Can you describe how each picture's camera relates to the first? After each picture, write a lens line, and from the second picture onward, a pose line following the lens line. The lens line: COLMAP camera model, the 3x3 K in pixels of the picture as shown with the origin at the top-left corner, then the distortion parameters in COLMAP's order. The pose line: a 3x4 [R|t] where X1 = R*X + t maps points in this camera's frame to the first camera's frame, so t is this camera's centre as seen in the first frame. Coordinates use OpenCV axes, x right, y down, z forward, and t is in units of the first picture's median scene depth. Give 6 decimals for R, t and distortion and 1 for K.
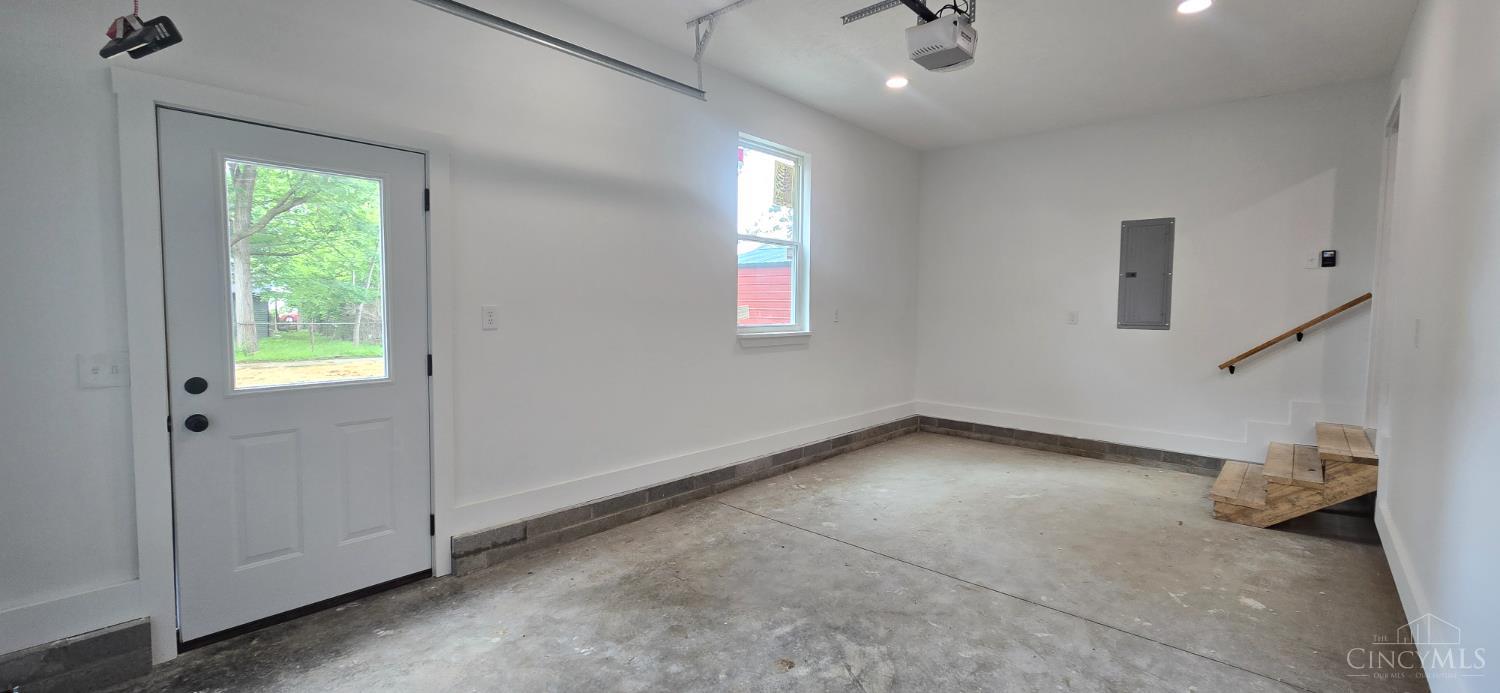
lens RADIAL K [[603.8, 0, 734.6], [0, 603.8, 348.7], [0, 0, 1]] dist [-0.001539, -0.000025]
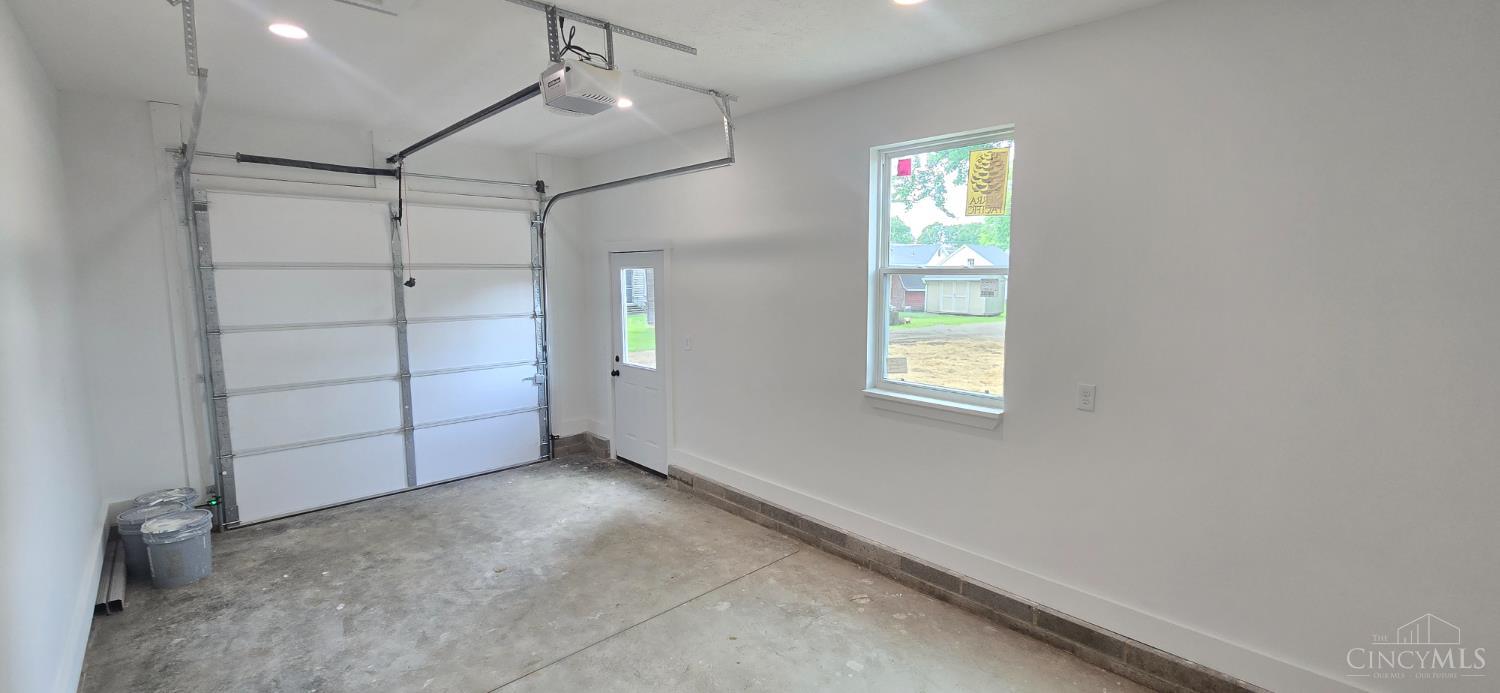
lens RADIAL K [[603.8, 0, 790.4], [0, 603.8, 347.0], [0, 0, 1]] dist [-0.001539, -0.000025]
pose [[-0.014831, 0.108798, -0.993953, 1.174584], [-0.077651, 0.990935, 0.109626, -0.234038], [0.996870, 0.078808, -0.006249, 1.245308]]
